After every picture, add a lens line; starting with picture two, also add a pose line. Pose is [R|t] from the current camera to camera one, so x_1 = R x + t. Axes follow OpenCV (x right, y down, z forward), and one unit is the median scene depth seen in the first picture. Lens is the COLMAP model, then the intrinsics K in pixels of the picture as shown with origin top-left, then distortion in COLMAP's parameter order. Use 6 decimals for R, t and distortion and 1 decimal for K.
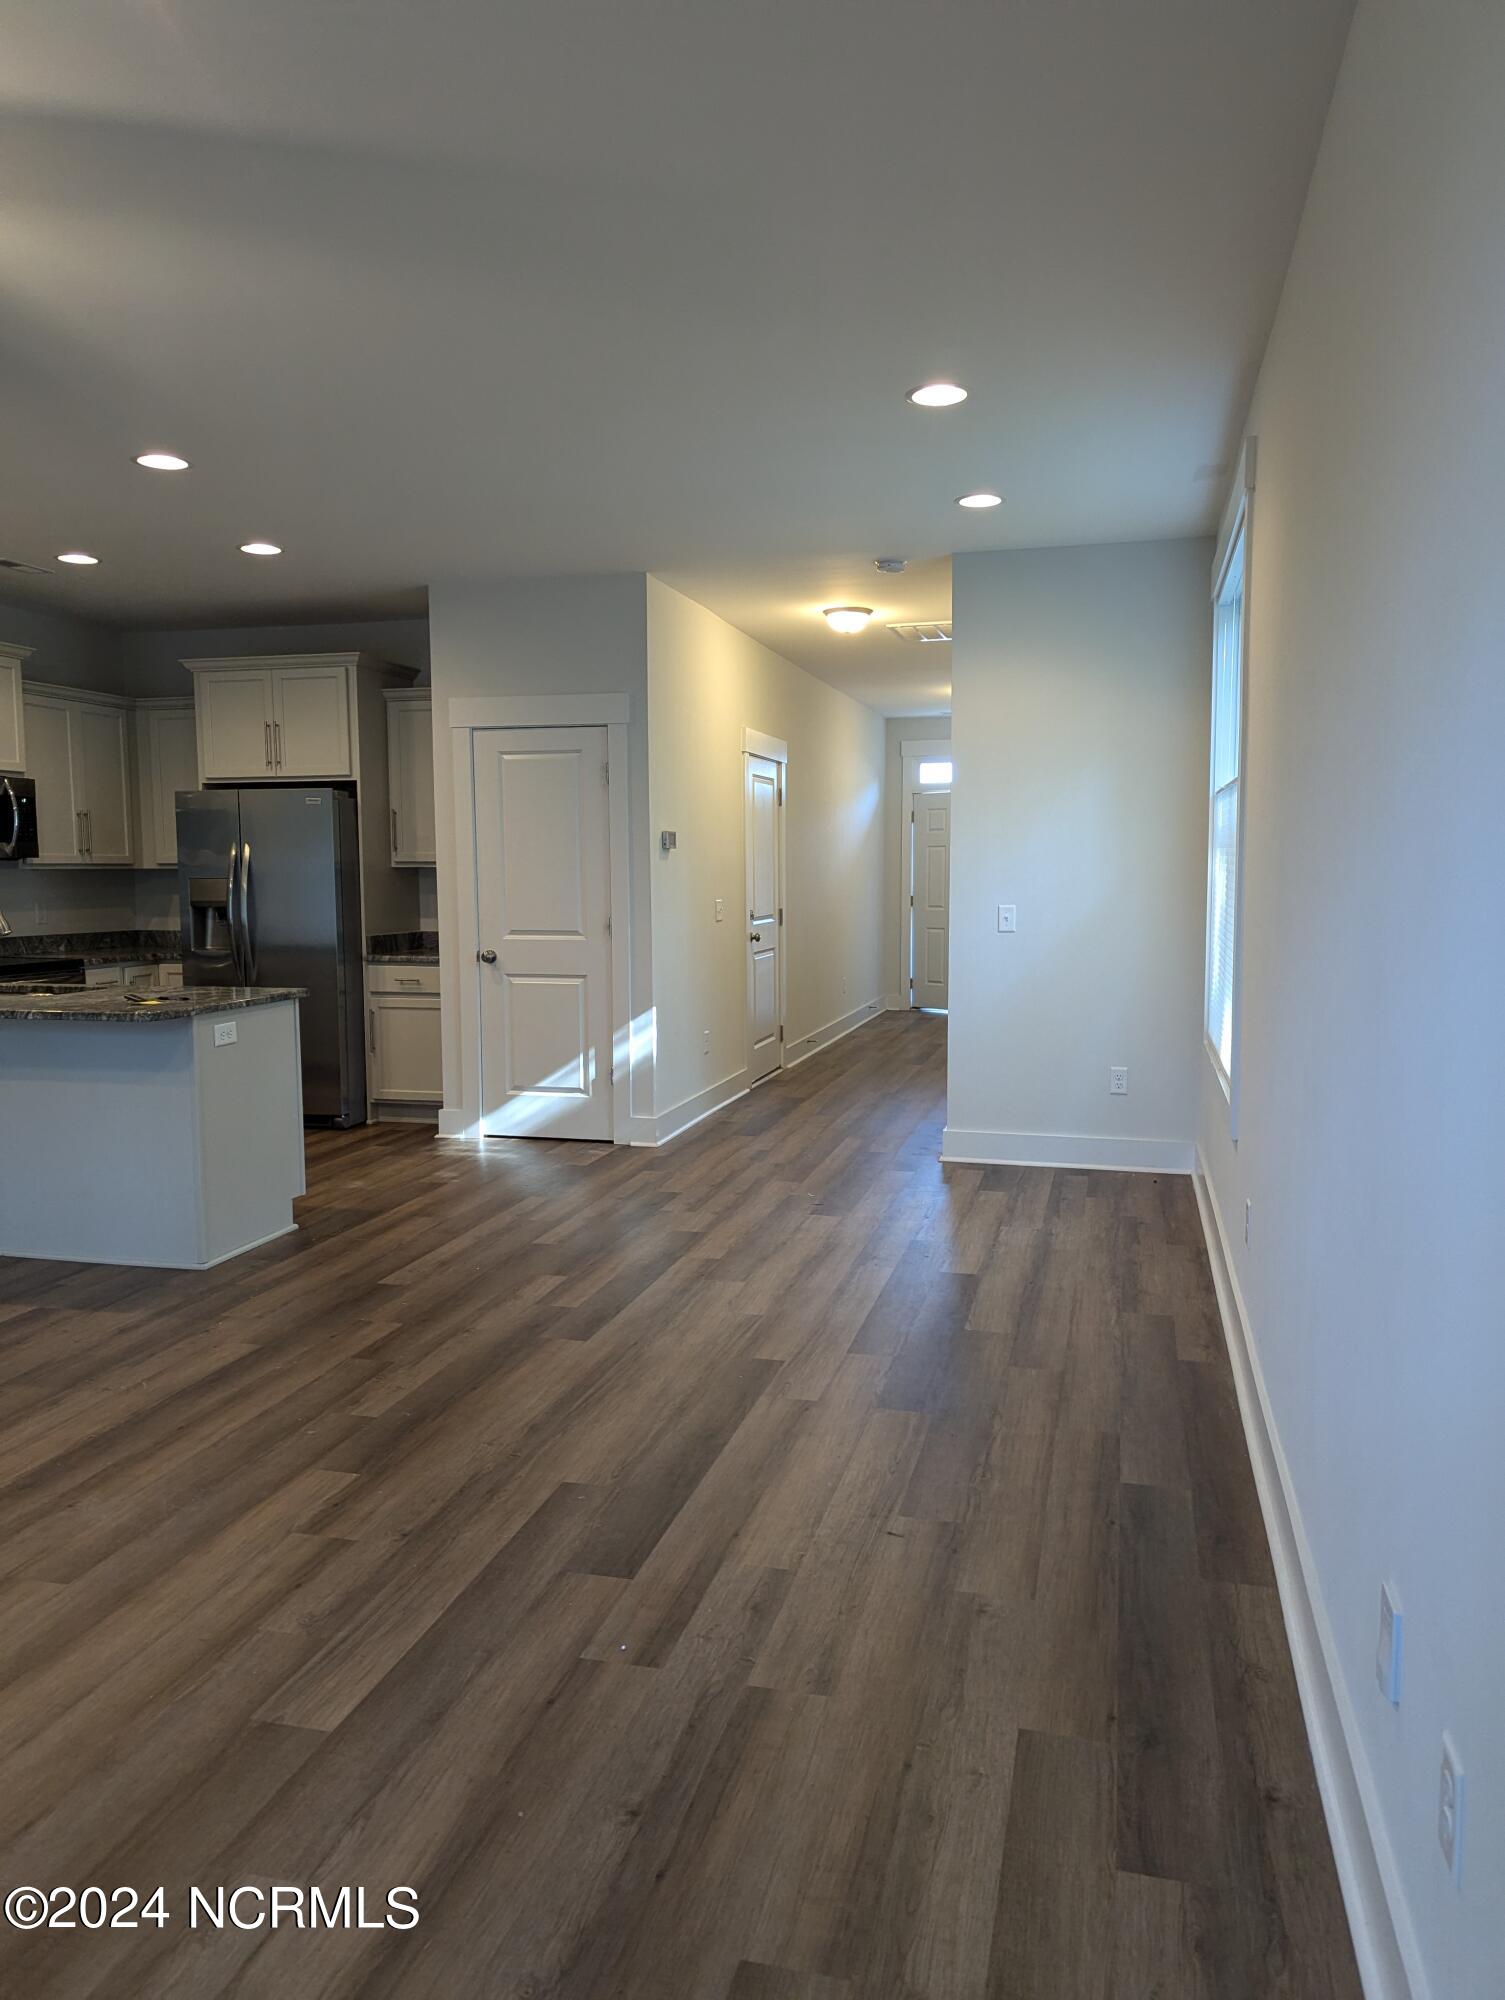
lens RADIAL K [[1407.4, 0, 754.5], [0, 1407.4, 995.4], [0, 0, 1]] dist [0.045816, -0.036889]
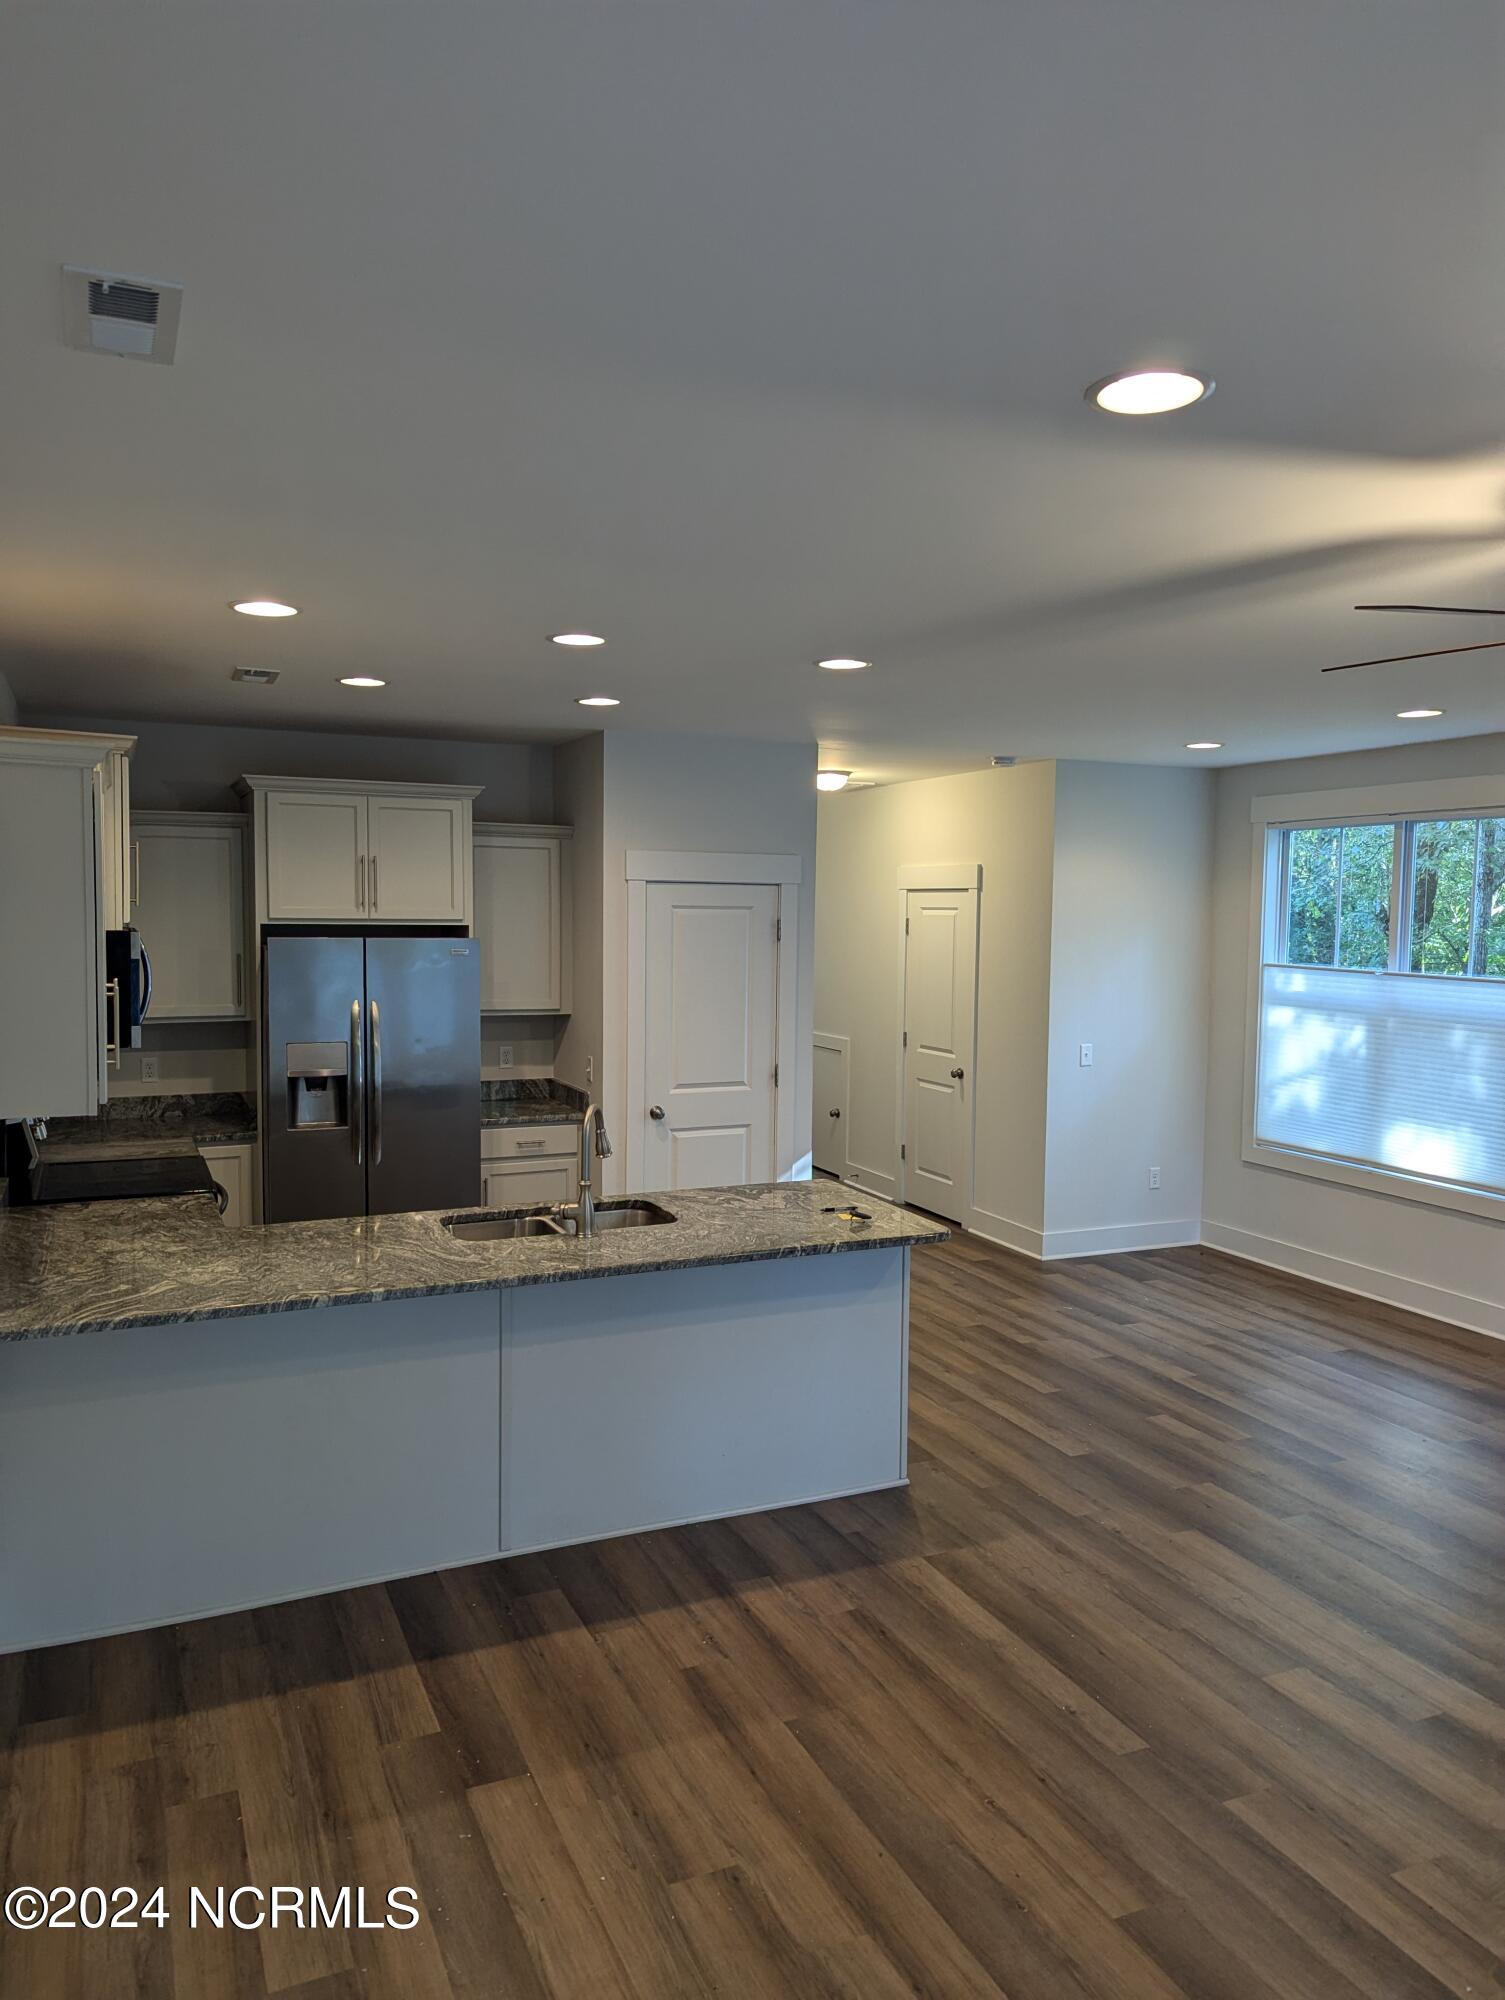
lens RADIAL K [[1407.4, 0, 742.0], [0, 1407.4, 1006.0], [0, 0, 1]] dist [0.045816, -0.036889]
pose [[0.780668, -0.030400, 0.624206, -0.773067], [0.039214, 0.999231, -0.000379, -0.102237], [-0.623714, 0.024773, 0.781260, 0.208343]]
